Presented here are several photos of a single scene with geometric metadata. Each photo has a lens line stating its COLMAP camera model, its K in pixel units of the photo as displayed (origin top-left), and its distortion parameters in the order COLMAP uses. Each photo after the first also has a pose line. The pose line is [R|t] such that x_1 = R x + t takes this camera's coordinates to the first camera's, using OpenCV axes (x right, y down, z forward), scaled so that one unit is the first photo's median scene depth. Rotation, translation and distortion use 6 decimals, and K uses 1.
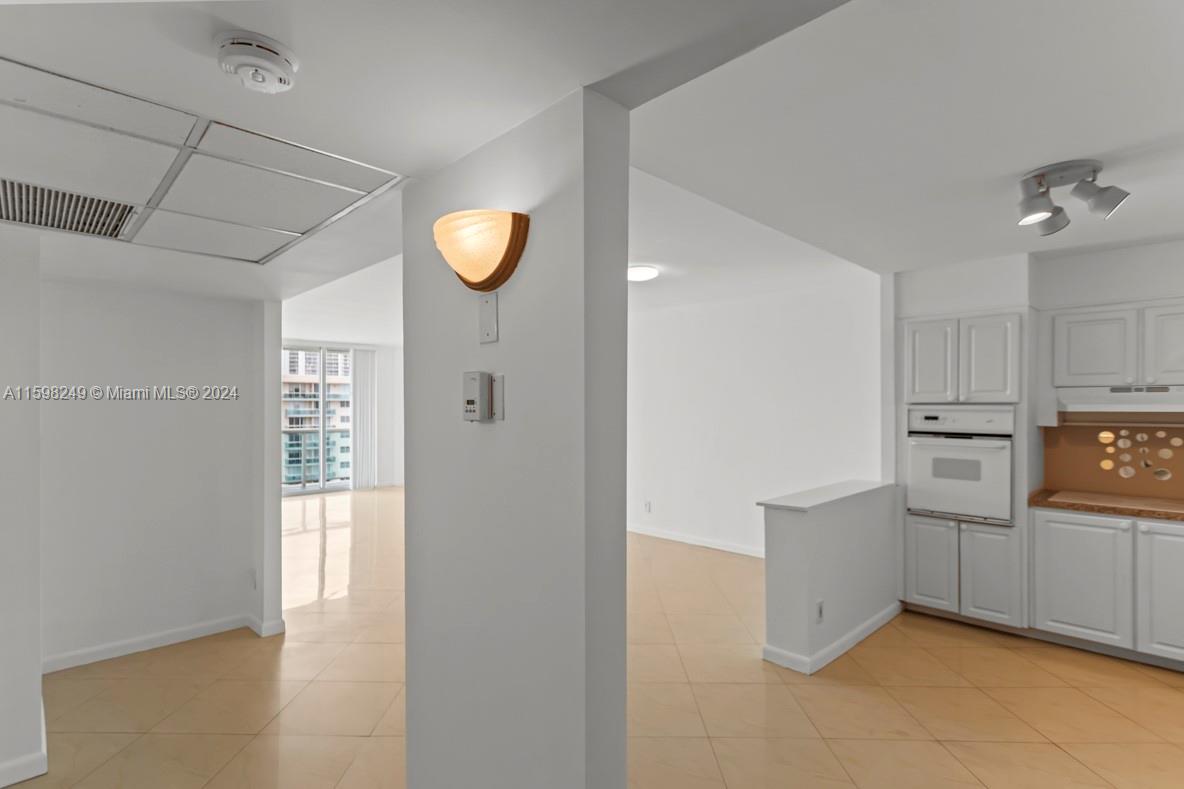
lens RADIAL K [[572.3, 0, 586.0], [0, 572.3, 408.4], [0, 0, 1]] dist [0.004786, 0.000098]
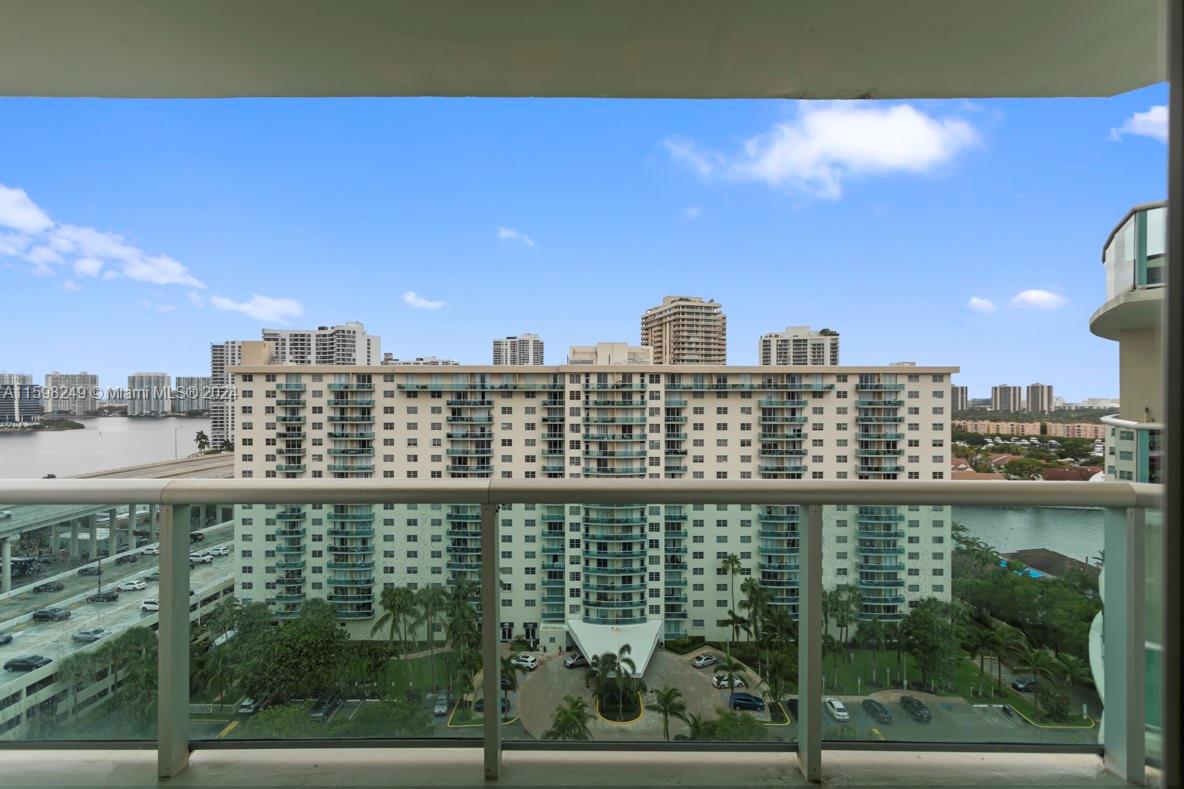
lens RADIAL K [[557.9, 0, 586.4], [0, 557.9, 400.8], [0, 0, 1]] dist [0.004068, 0.000818]
pose [[0.708131, 0.004374, -0.706067, -1.241372], [-0.002952, 0.999990, 0.003233, 0.031315], [0.706075, -0.000205, 0.708137, 2.442480]]
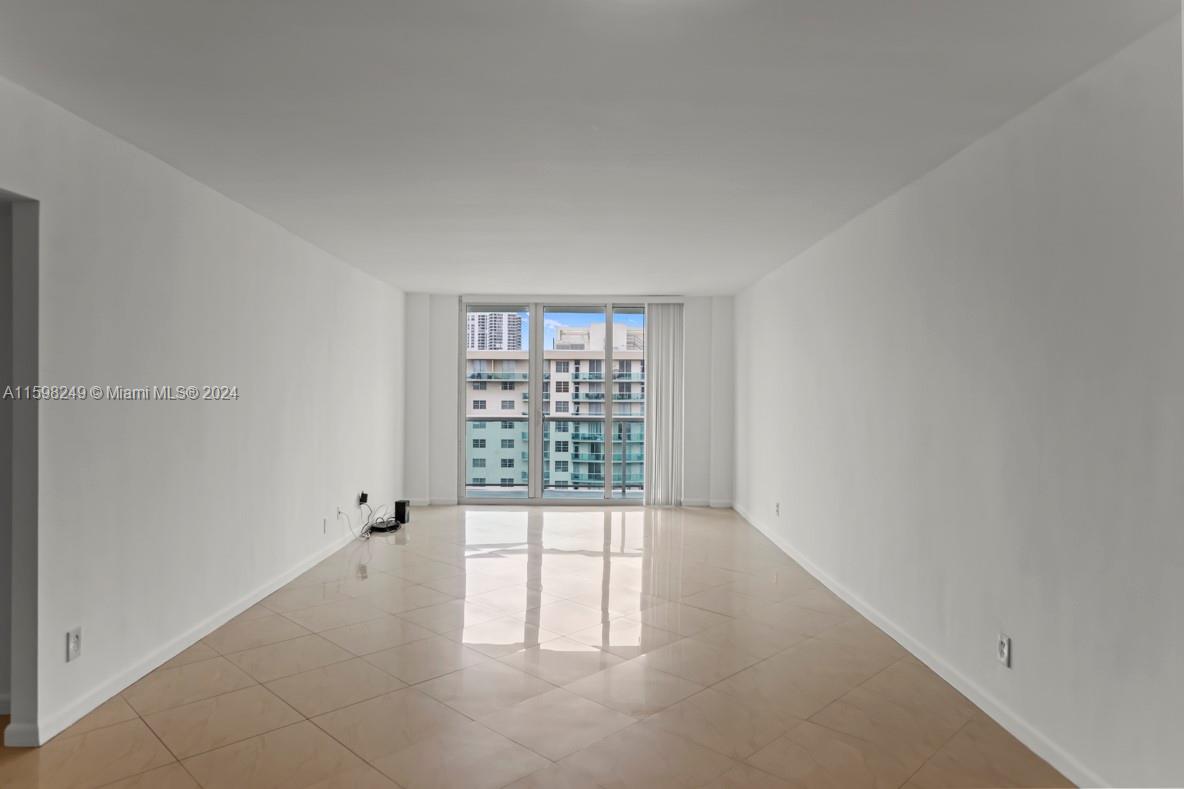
lens RADIAL K [[729.6, 0, 592.0], [0, 729.6, 394.5], [0, 0, 1]] dist [-0.003387, -0.001508]
pose [[0.722635, 0.009720, -0.691162, 0.422733], [-0.008620, 0.999950, 0.005050, 0.006742], [0.691176, 0.002308, 0.722683, 0.832219]]
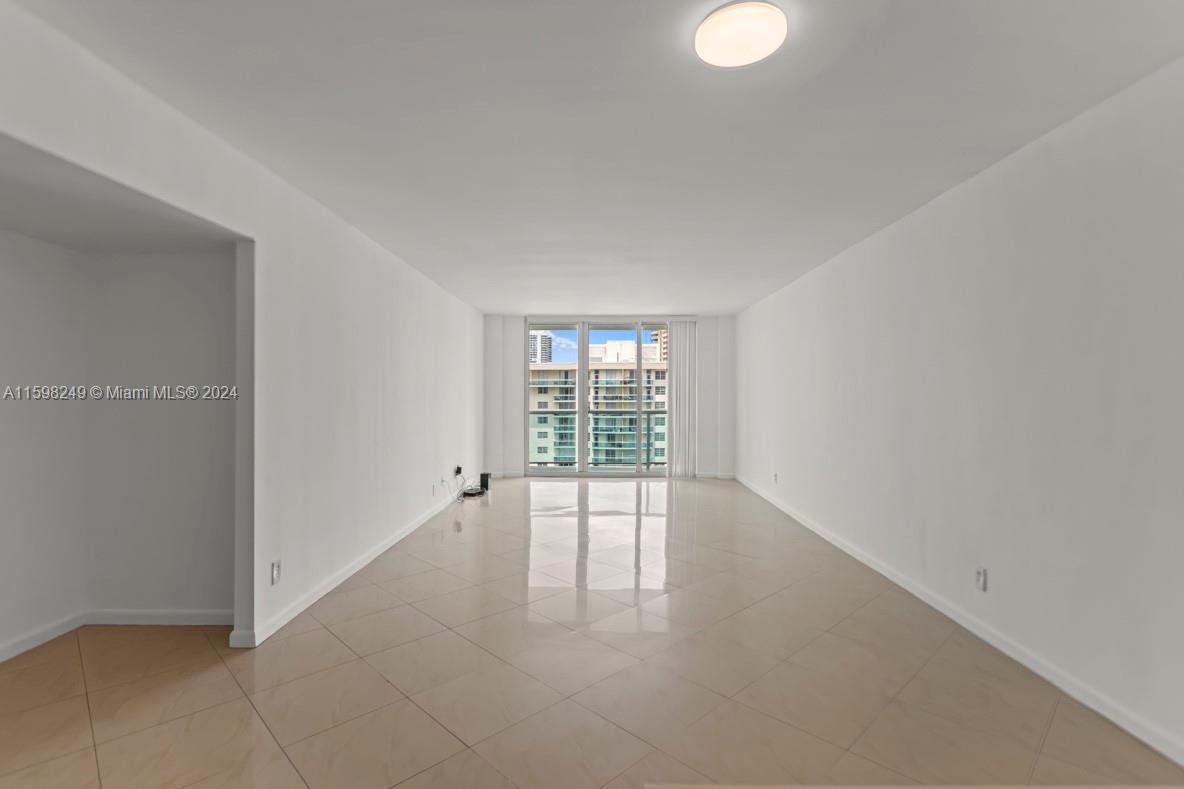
lens RADIAL K [[565.0, 0, 592.0], [0, 565.0, 394.5], [0, 0, 1]] dist [0.001846, 0.000248]
pose [[0.704663, 0.001527, -0.709540, 0.375764], [-0.001629, 0.999999, 0.000535, 0.028833], [0.709540, 0.000779, 0.704665, 0.758965]]
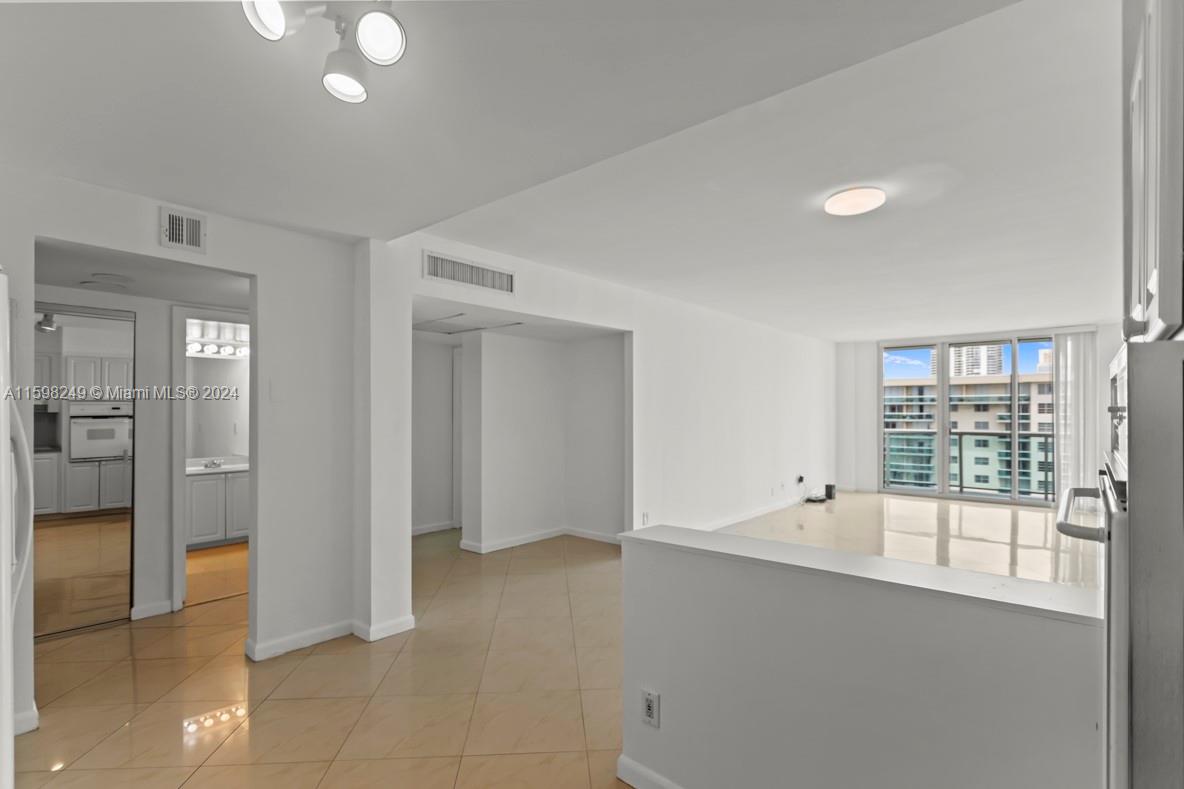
lens RADIAL K [[561.0, 0, 590.6], [0, 561.0, 401.9], [0, 0, 1]] dist [0.003957, 0.000460]
pose [[0.077245, -0.014961, -0.996900, 0.888093], [-0.003923, 0.999875, -0.015310, 0.015522], [0.997004, 0.005093, 0.077176, 0.764183]]
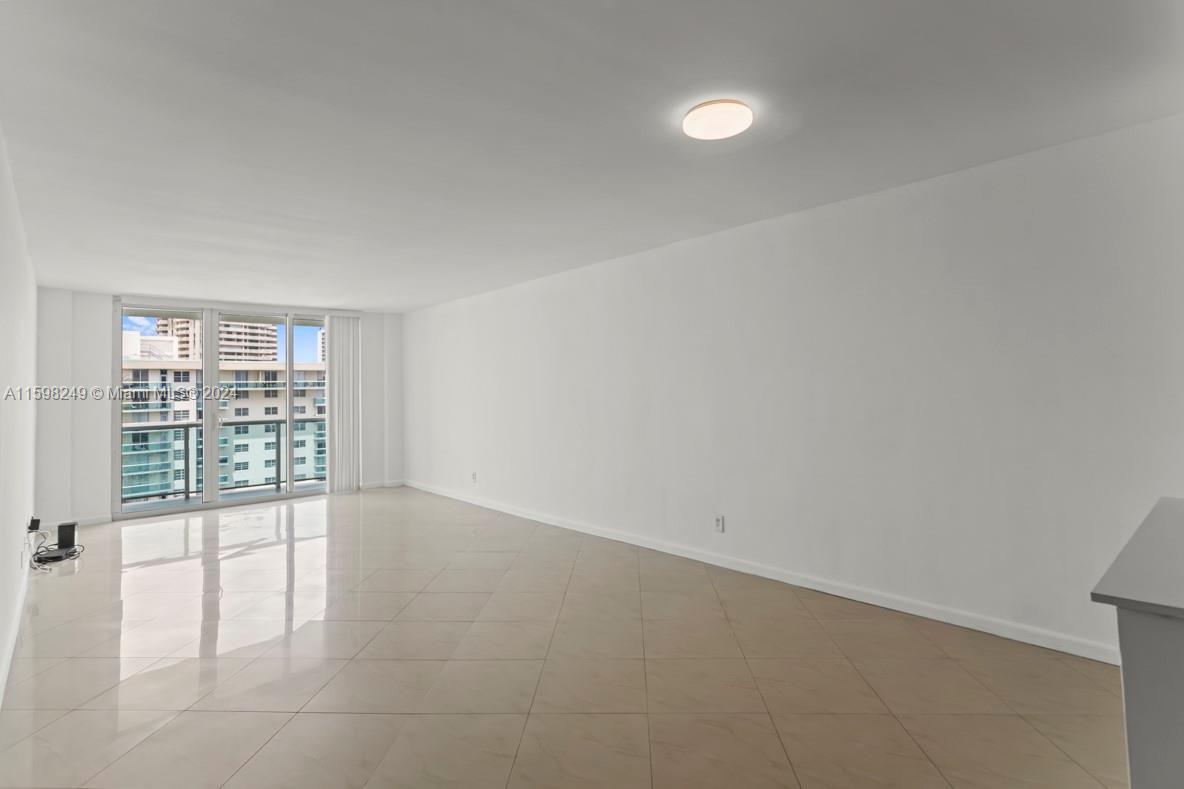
lens RADIAL K [[583.8, 0, 593.9], [0, 583.8, 371.2], [0, 0, 1]] dist [0.012547, -0.000121]
pose [[0.998770, -0.023583, -0.043610, -0.008516], [0.022084, 0.999159, -0.034548, 0.024640], [0.044388, 0.033542, 0.998451, 0.541913]]
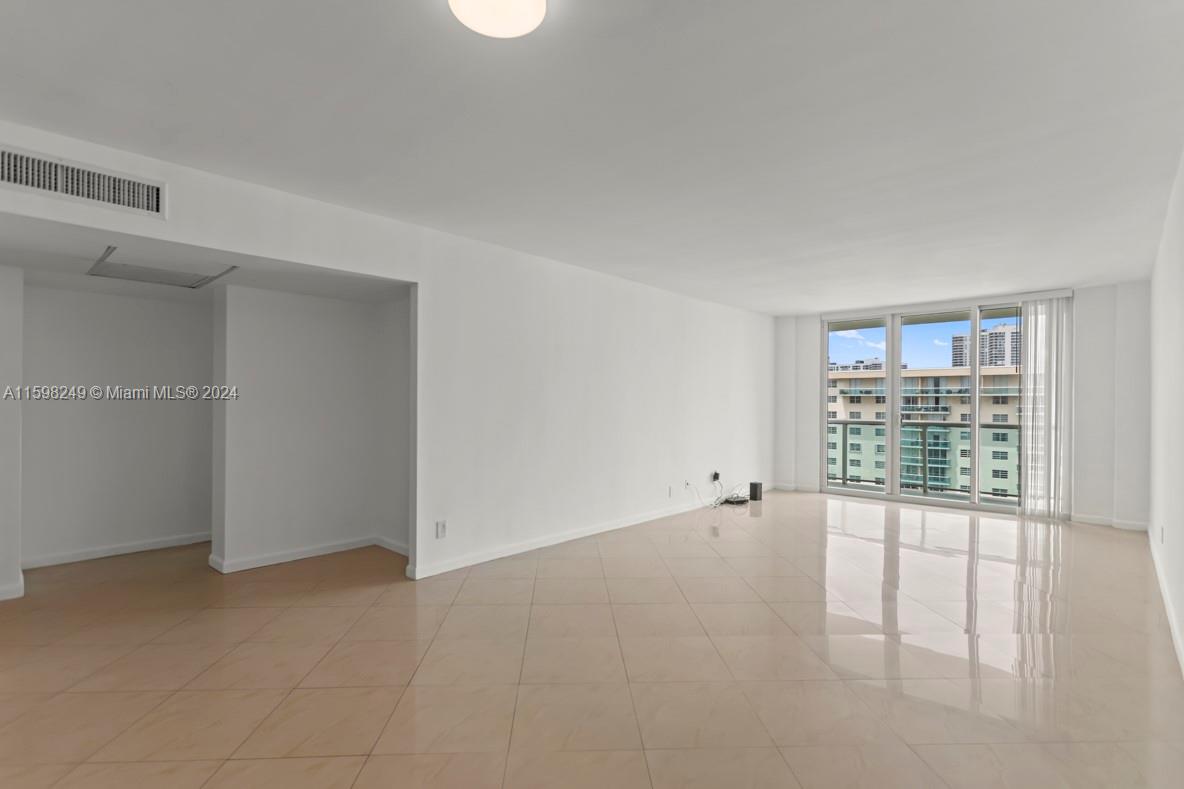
lens RADIAL K [[561.0, 0, 590.6], [0, 561.0, 401.9], [0, 0, 1]] dist [0.003957, 0.000460]
pose [[0.049476, 0.000293, -0.998775, 0.573496], [-0.007462, 0.999972, -0.000076, 0.039926], [0.998747, 0.007457, 0.049477, 1.260482]]
